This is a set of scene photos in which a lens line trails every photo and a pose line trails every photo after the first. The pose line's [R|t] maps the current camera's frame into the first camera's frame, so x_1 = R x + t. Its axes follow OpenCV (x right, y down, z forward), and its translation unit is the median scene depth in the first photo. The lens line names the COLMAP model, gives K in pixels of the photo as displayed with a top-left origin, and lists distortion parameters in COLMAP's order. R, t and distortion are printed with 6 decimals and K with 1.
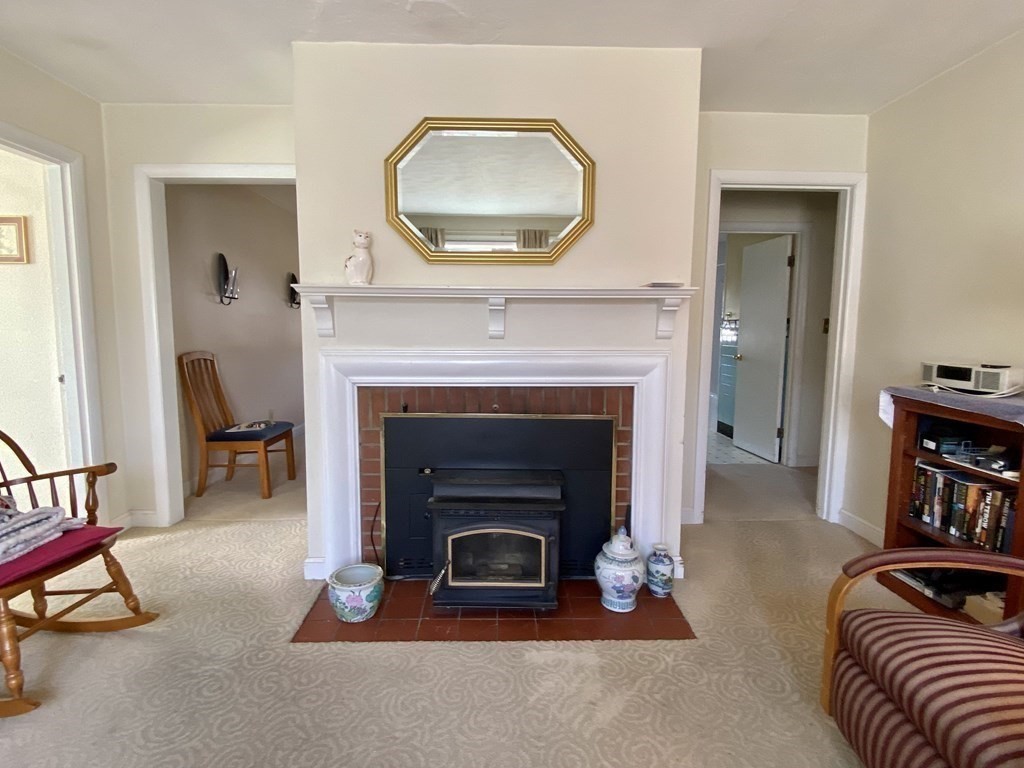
lens RADIAL K [[518.7, 0, 513.6], [0, 518.7, 380.7], [0, 0, 1]] dist [0.013993, -0.012370]
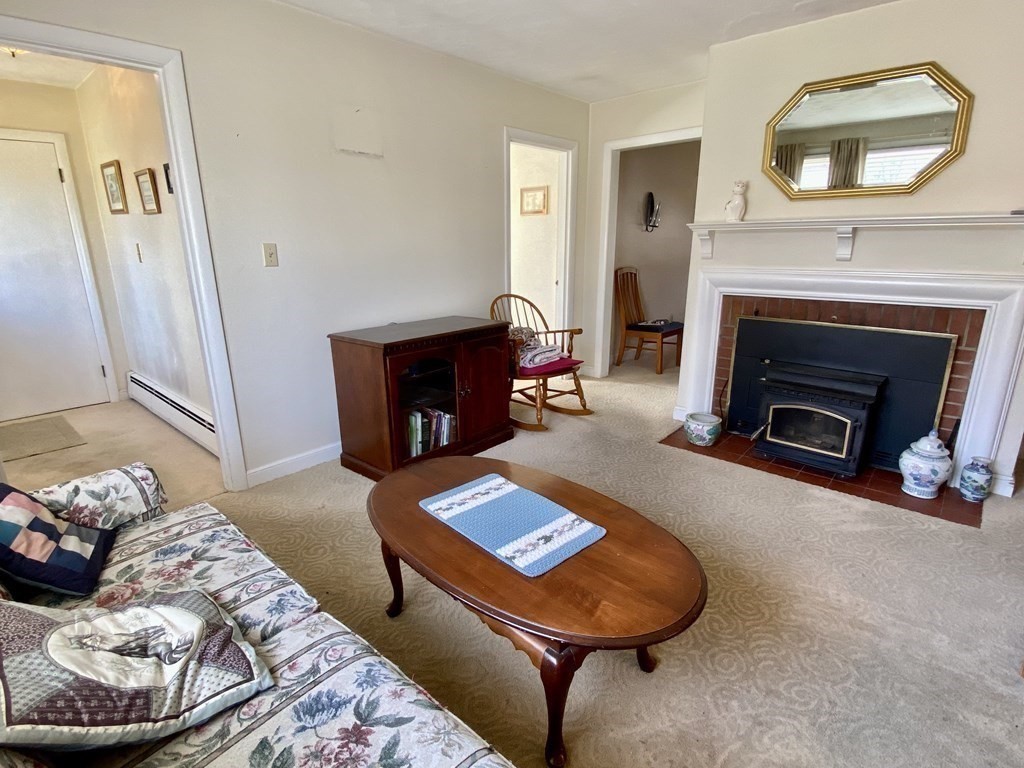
lens RADIAL K [[518.7, 0, 498.1], [0, 518.7, 384.2], [0, 0, 1]] dist [0.013993, -0.012370]
pose [[0.711518, 0.173999, -0.680784, 0.288978], [-0.060656, 0.980448, 0.187196, 0.023565], [0.700045, -0.091900, 0.708161, -0.495137]]
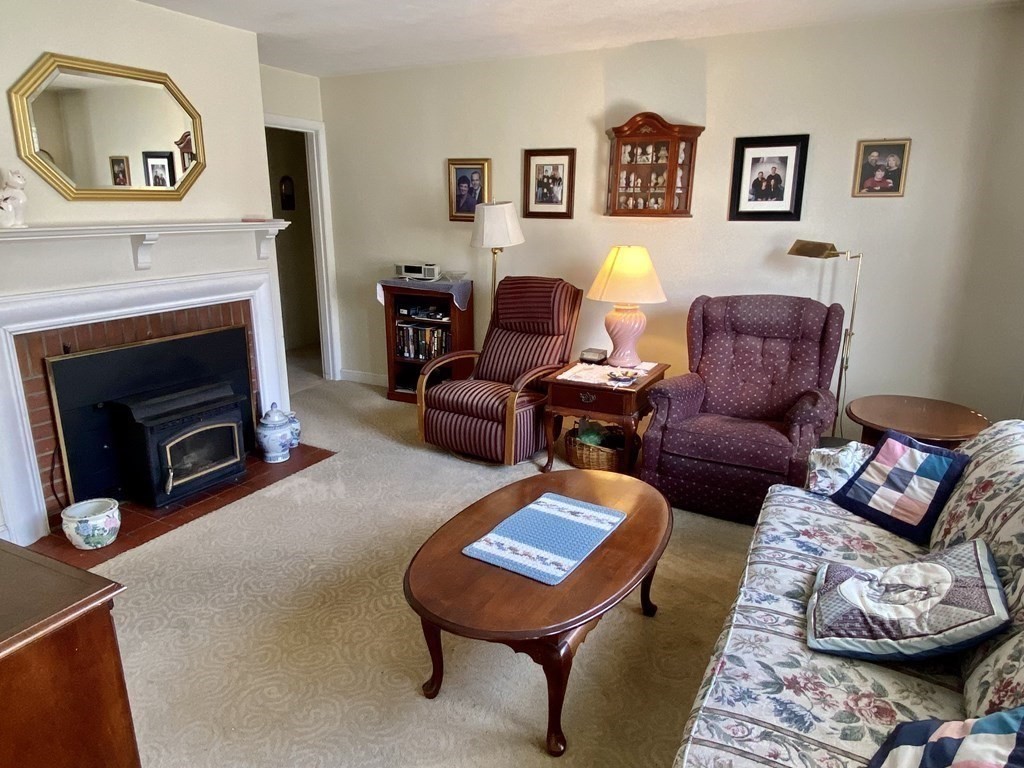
lens RADIAL K [[672.9, 0, 510.5], [0, 672.9, 390.6], [0, 0, 1]] dist [0.031021, -0.008098]
pose [[0.479538, -0.238733, 0.844423, -0.985232], [0.091197, 0.970629, 0.222624, -0.089220], [-0.872769, -0.029747, 0.487225, -0.411366]]
